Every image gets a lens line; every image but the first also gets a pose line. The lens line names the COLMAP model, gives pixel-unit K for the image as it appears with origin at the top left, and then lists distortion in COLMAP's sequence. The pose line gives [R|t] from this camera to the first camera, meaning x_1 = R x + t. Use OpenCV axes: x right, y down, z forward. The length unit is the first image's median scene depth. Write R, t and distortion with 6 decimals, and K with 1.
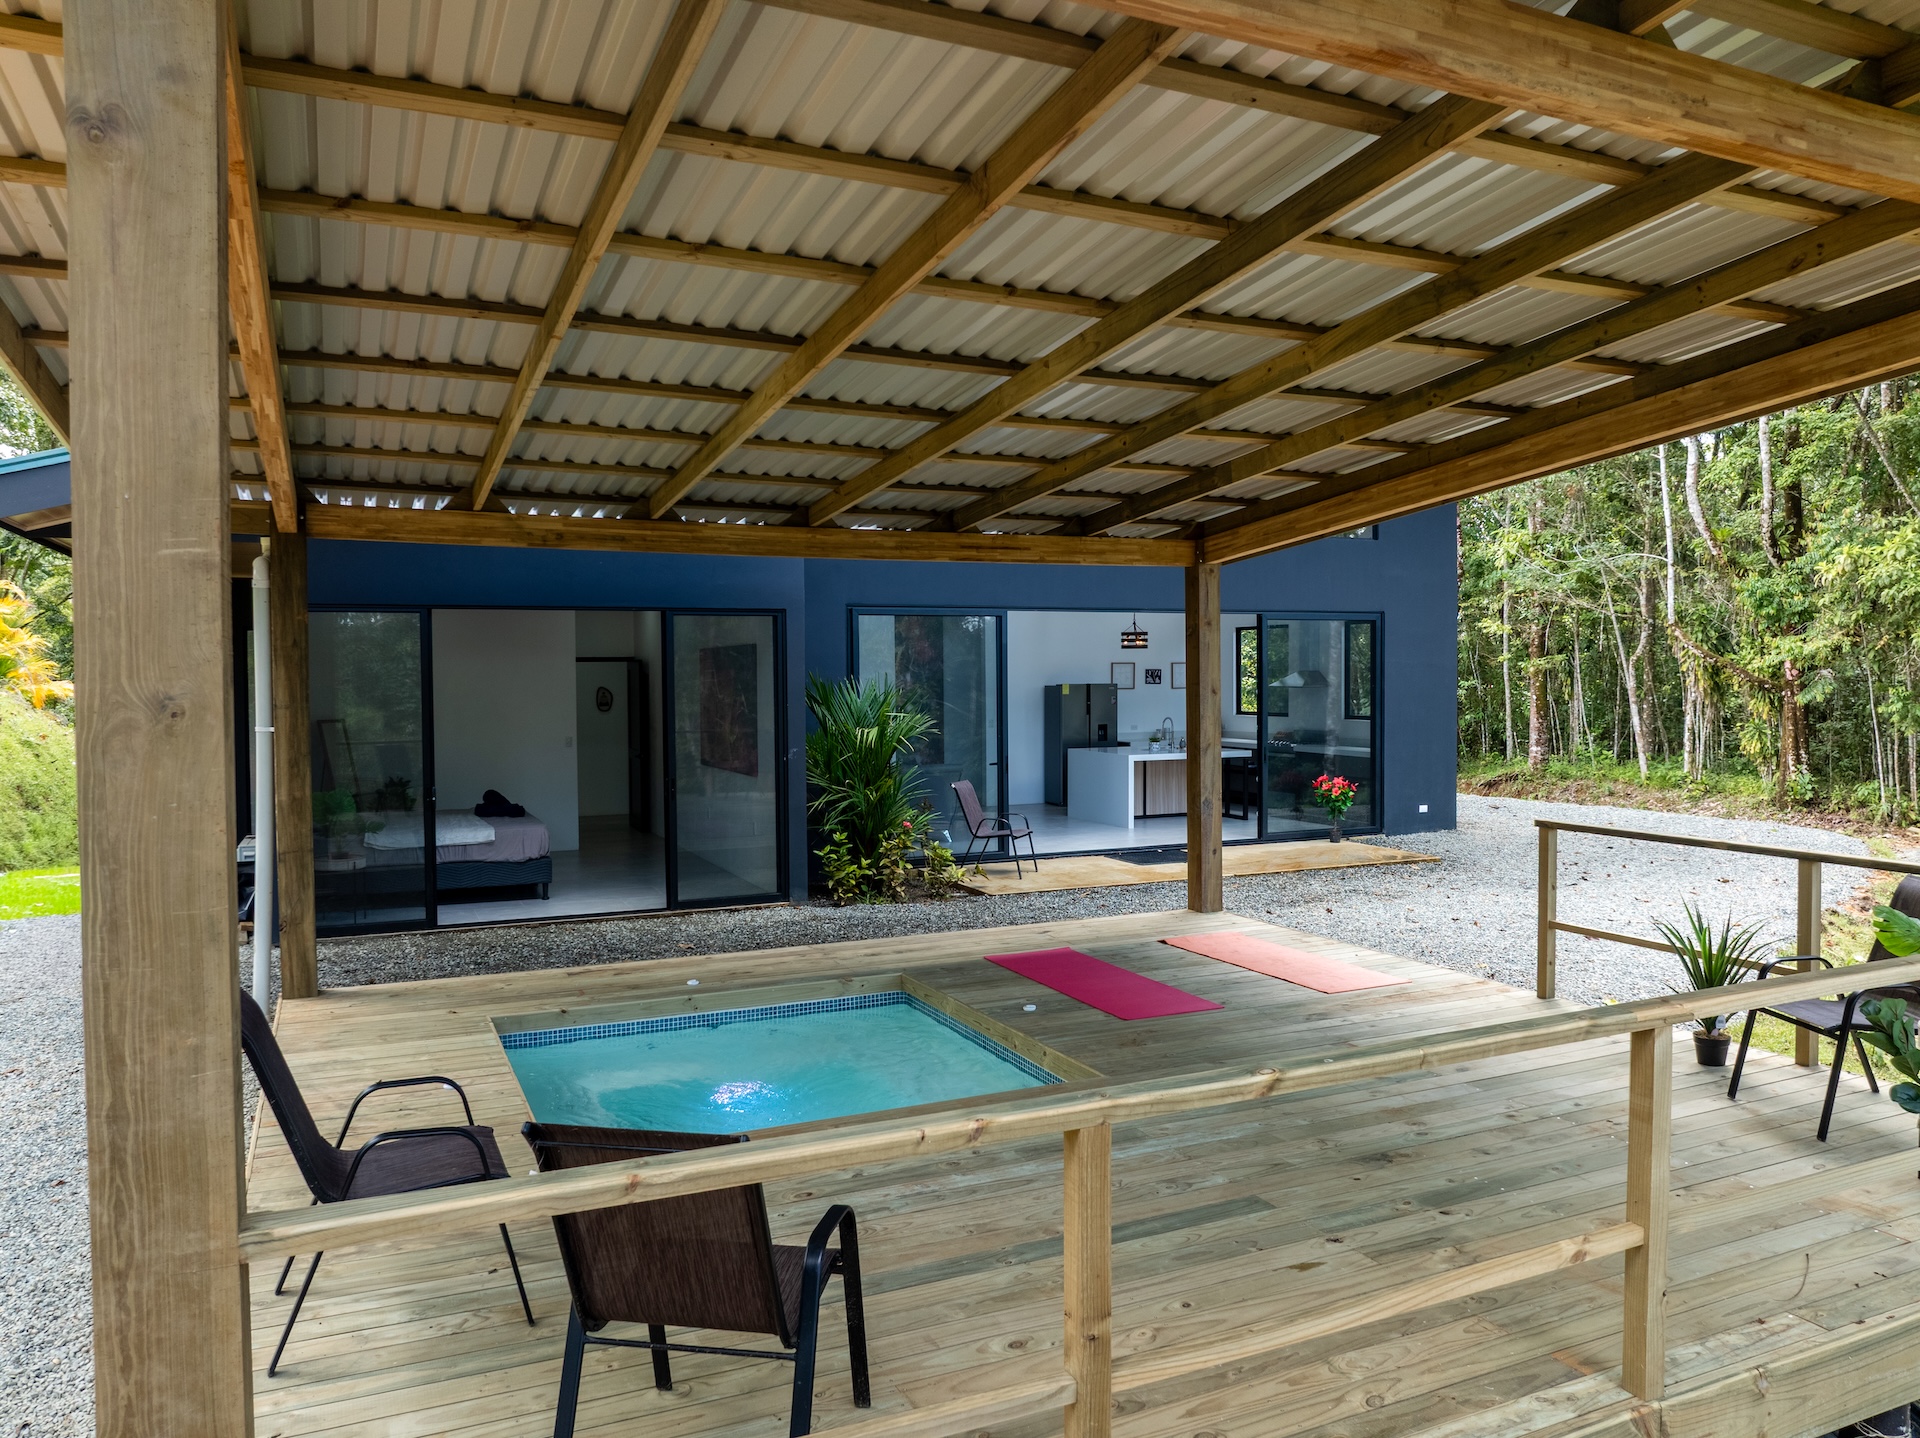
lens RADIAL K [[1354.5, 0, 962.2], [0, 1354.5, 716.2], [0, 0, 1]] dist [-0.014724, -0.004277]
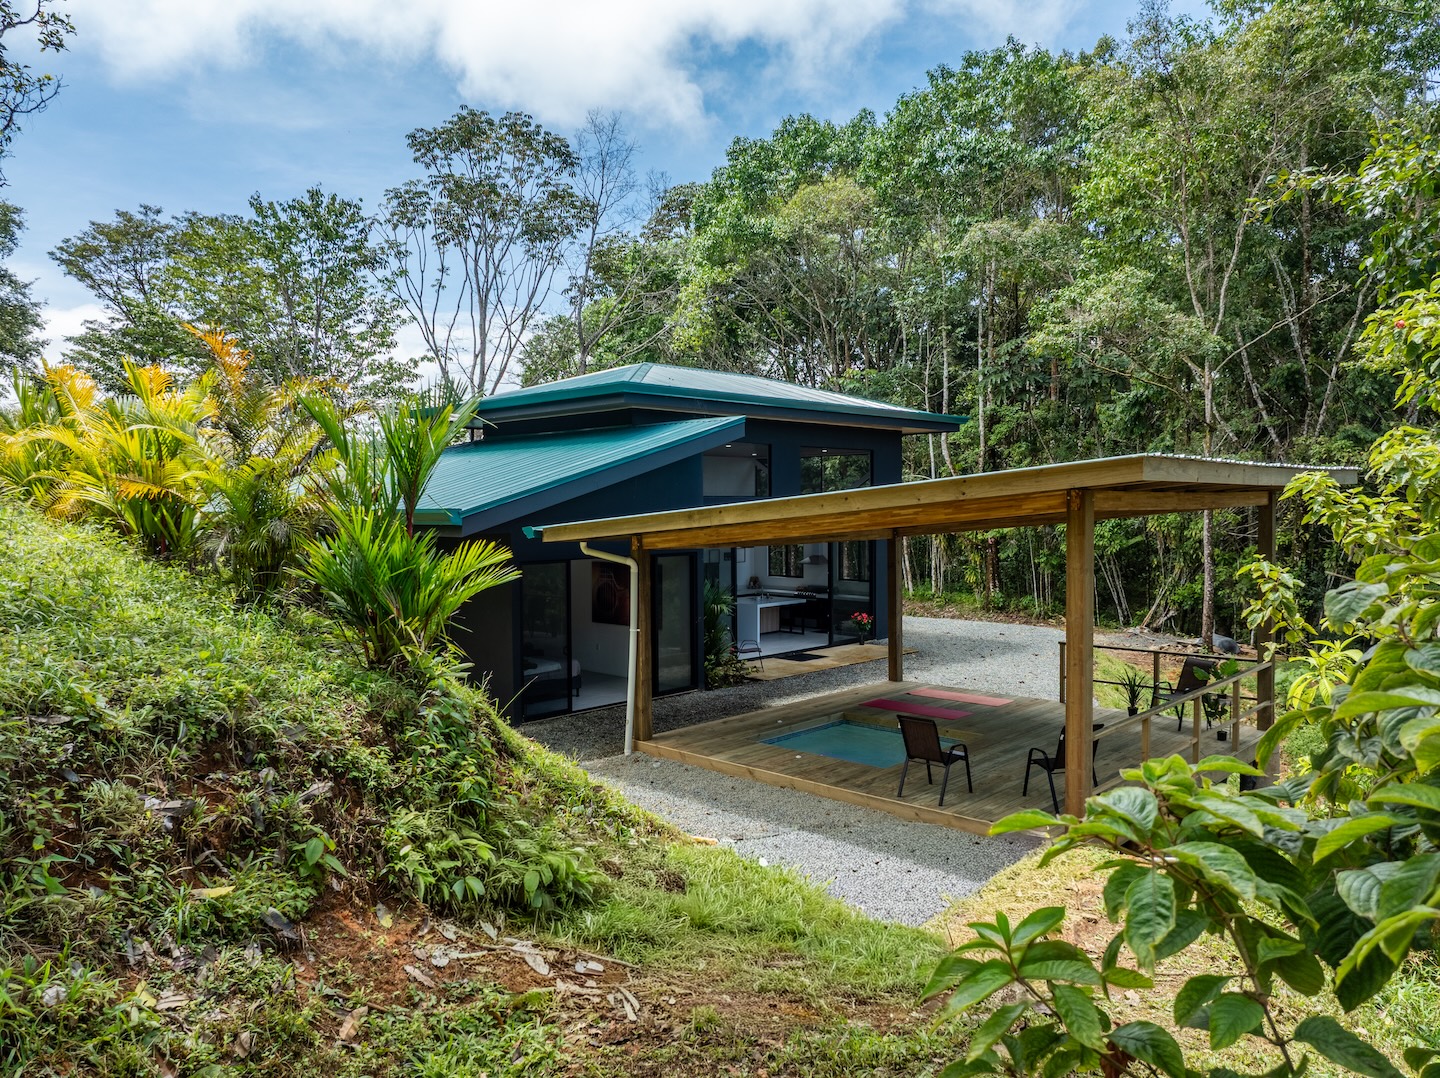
lens RADIAL K [[1015.9, 0, 718.6], [0, 1015.9, 538.0], [0, 0, 1]] dist [-0.014724, -0.004277]
pose [[0.929179, -0.011555, 0.369448, -0.274692], [0.012627, 0.999920, -0.000484, -0.039395], [-0.369413, 0.005115, 0.929251, -0.194250]]
